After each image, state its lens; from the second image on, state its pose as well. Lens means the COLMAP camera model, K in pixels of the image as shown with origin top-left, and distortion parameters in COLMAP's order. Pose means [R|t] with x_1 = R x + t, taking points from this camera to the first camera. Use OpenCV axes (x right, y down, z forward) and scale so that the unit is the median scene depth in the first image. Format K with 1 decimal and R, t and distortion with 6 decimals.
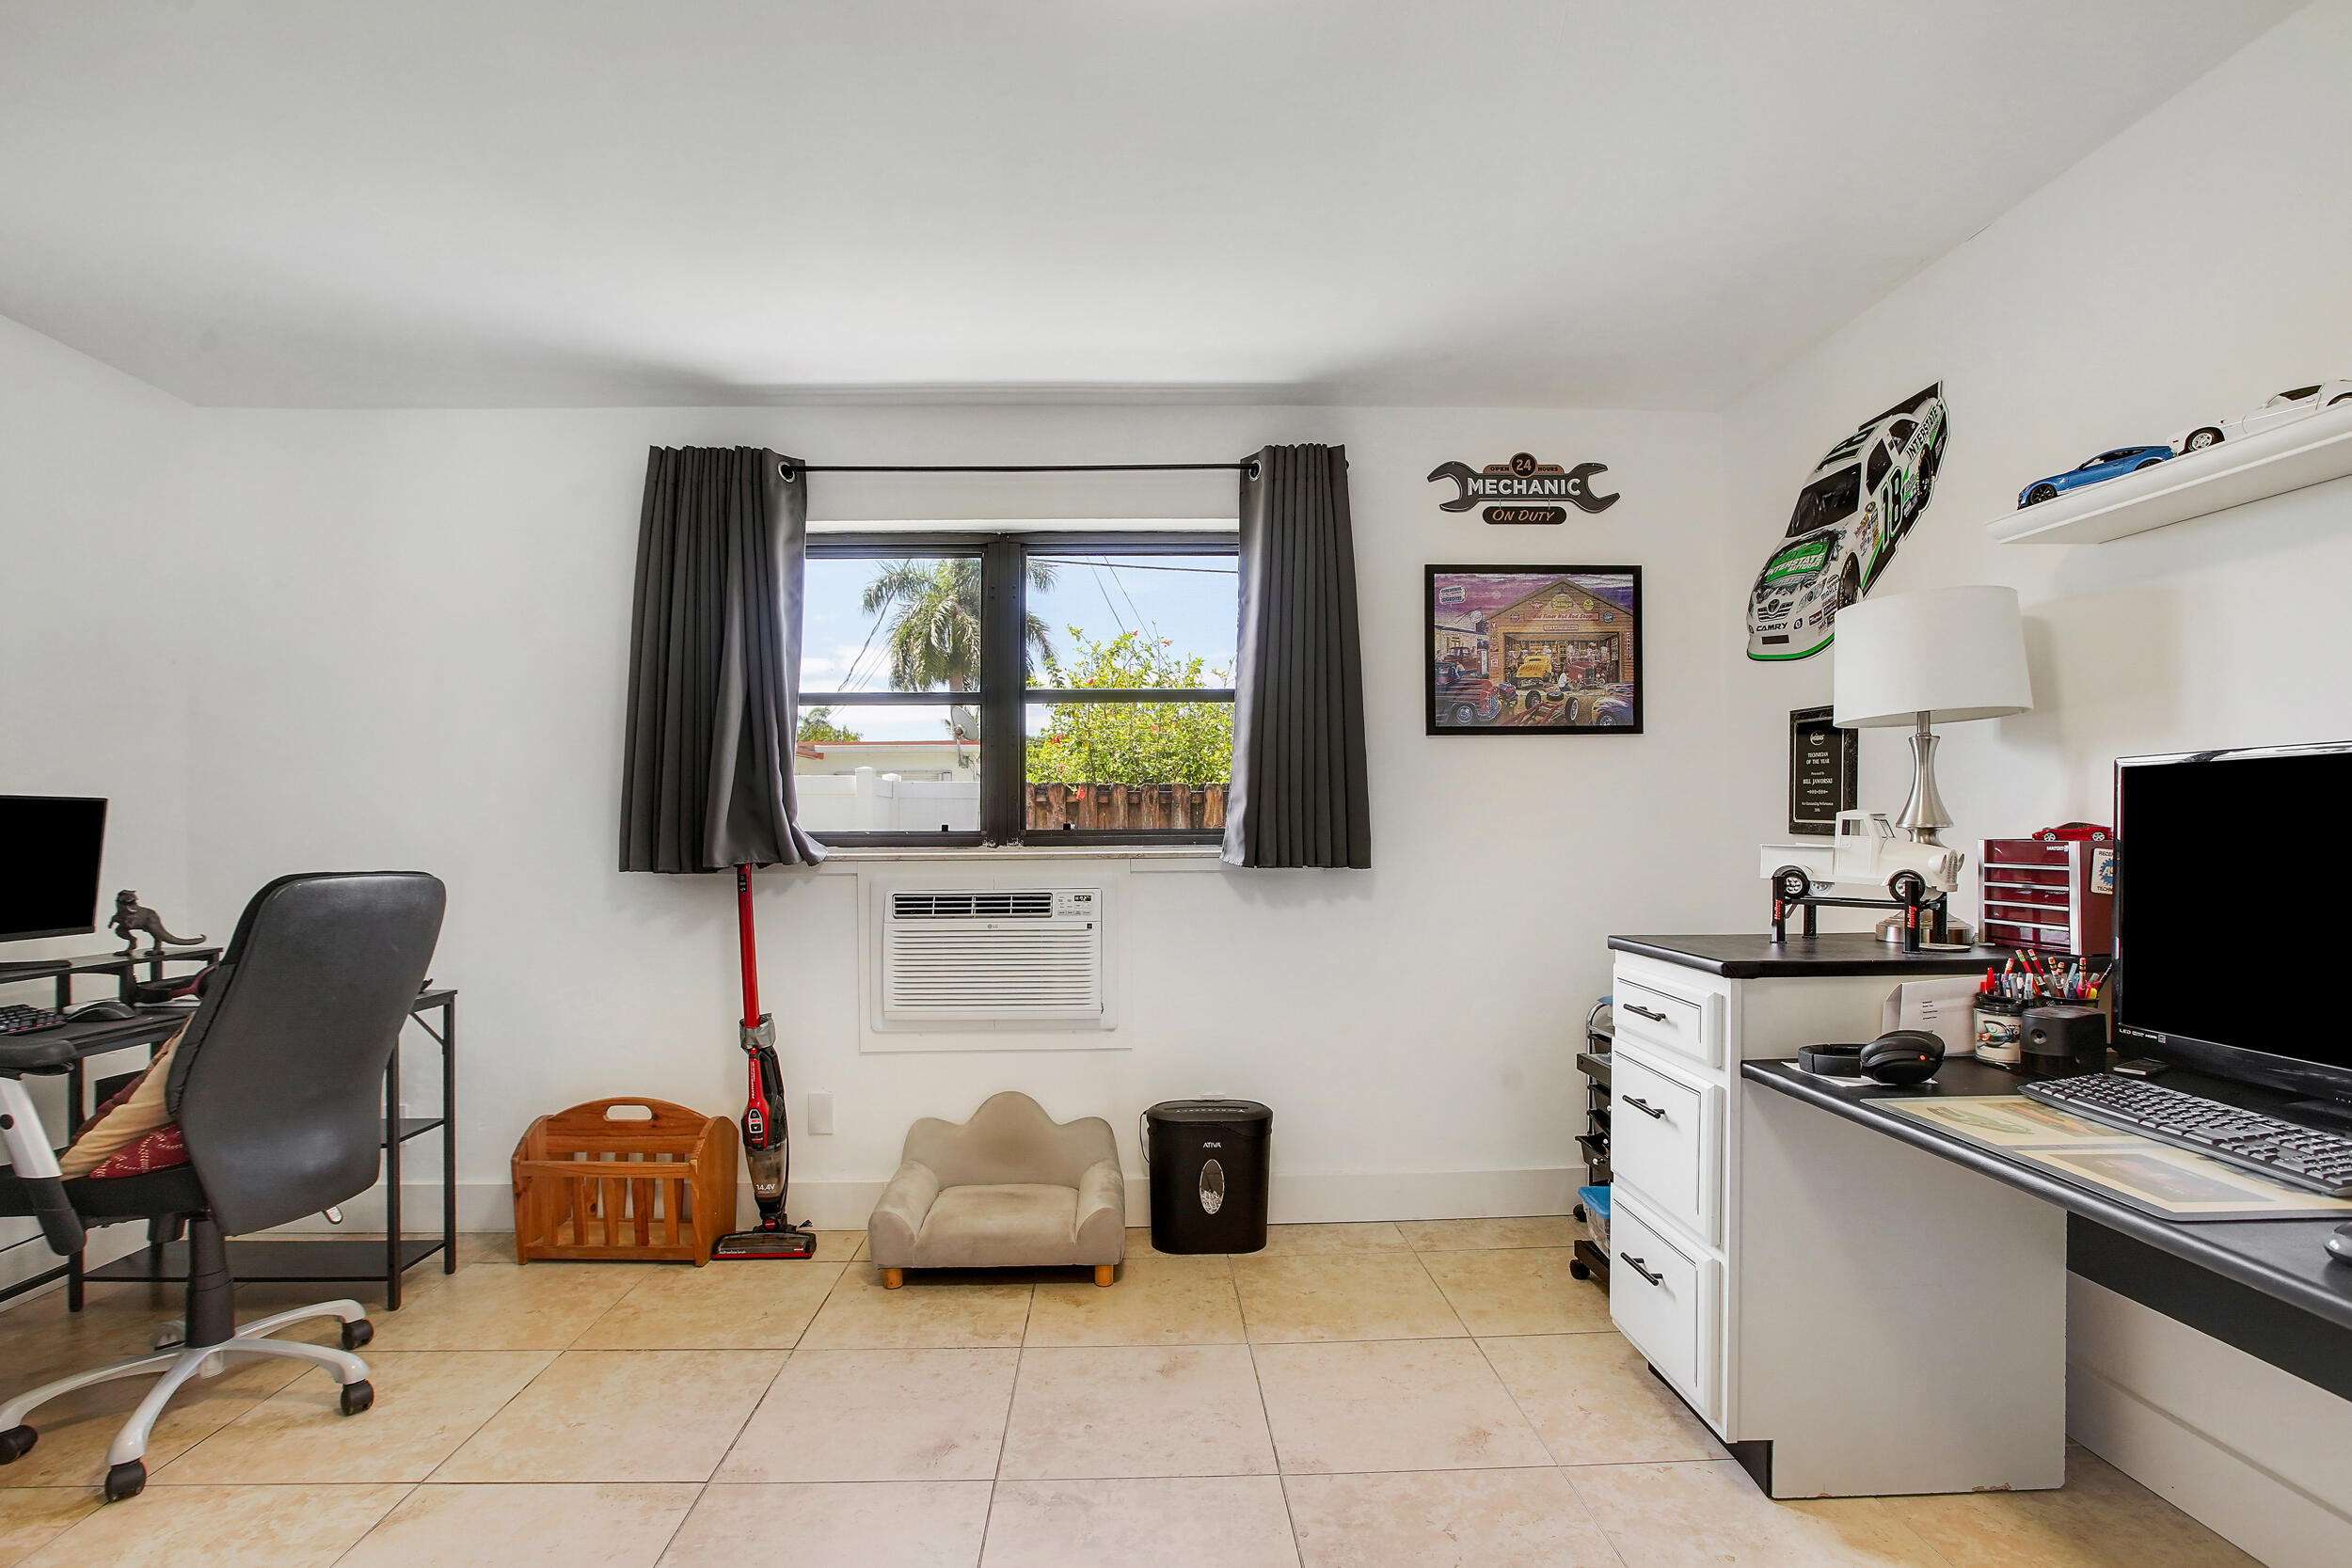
lens RADIAL K [[1111.8, 0, 1160.8], [0, 1111.8, 798.5], [0, 0, 1]] dist [-0.055610, 0.021669]
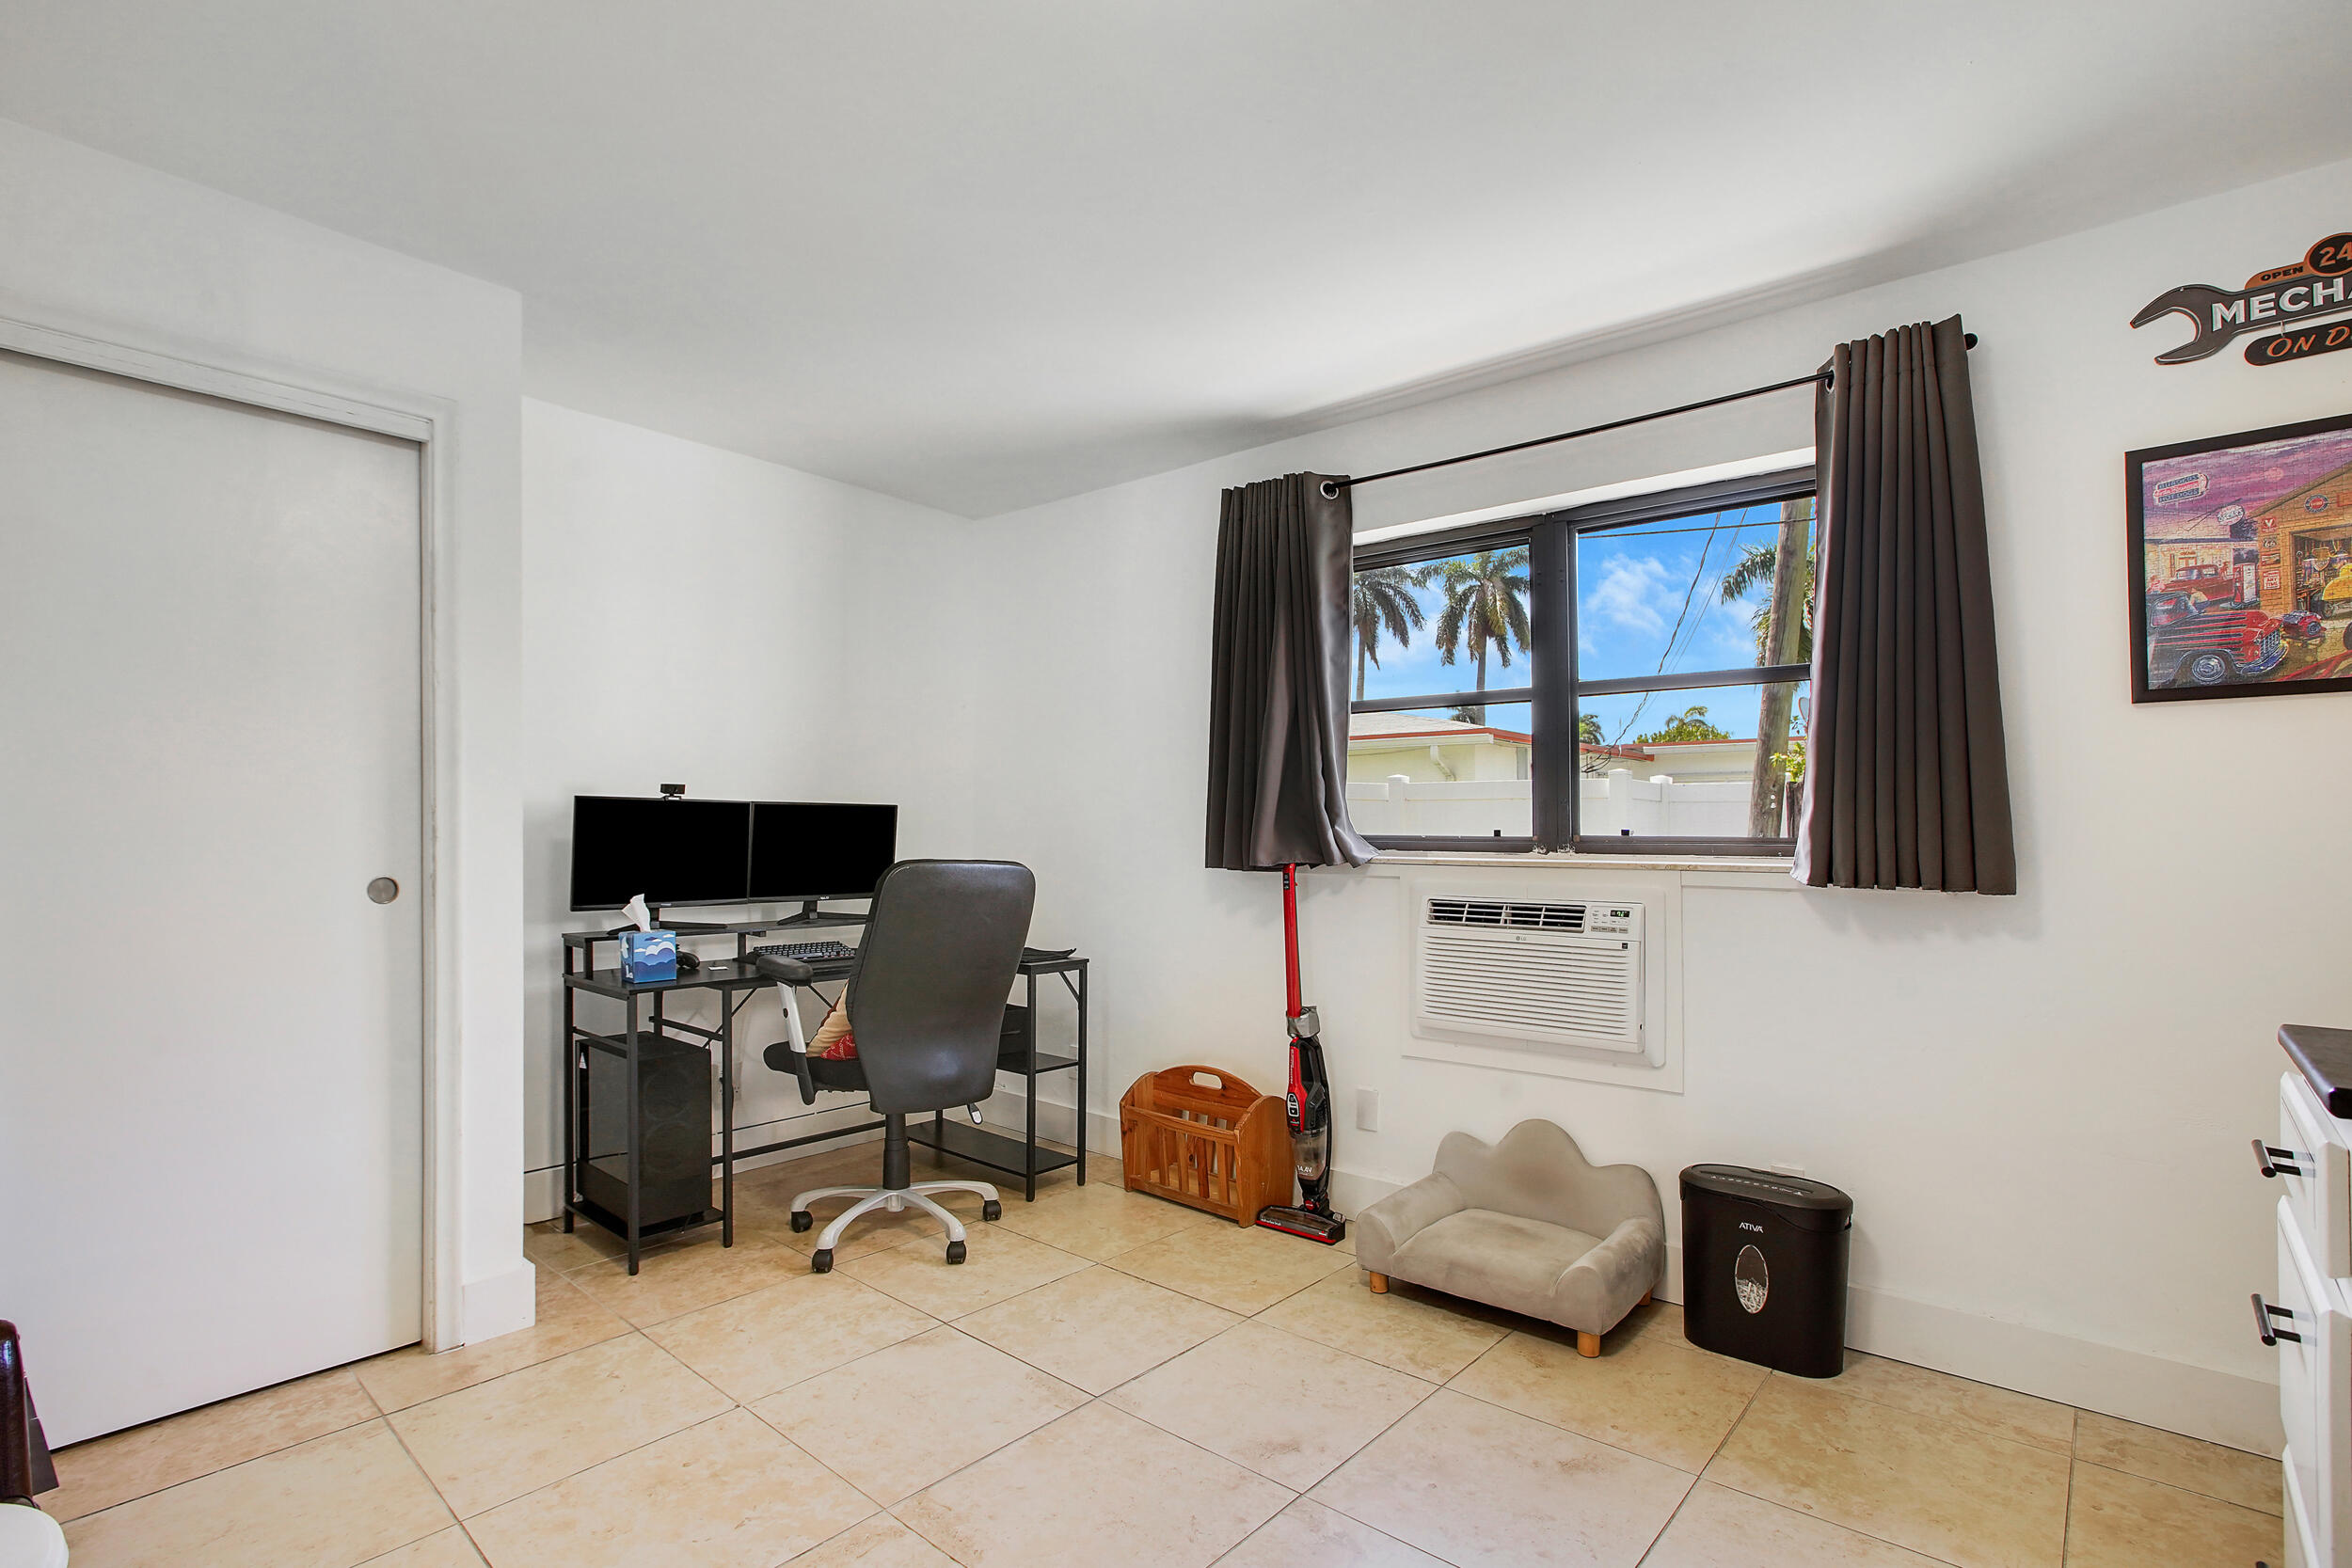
lens RADIAL K [[1111.8, 0, 1160.8], [0, 1111.8, 798.5], [0, 0, 1]] dist [-0.055610, 0.021669]
pose [[0.736234, -0.009468, -0.676660, 0.262154], [0.004925, 0.999951, -0.008633, 0.004568], [0.676709, 0.003023, 0.736245, 0.118358]]
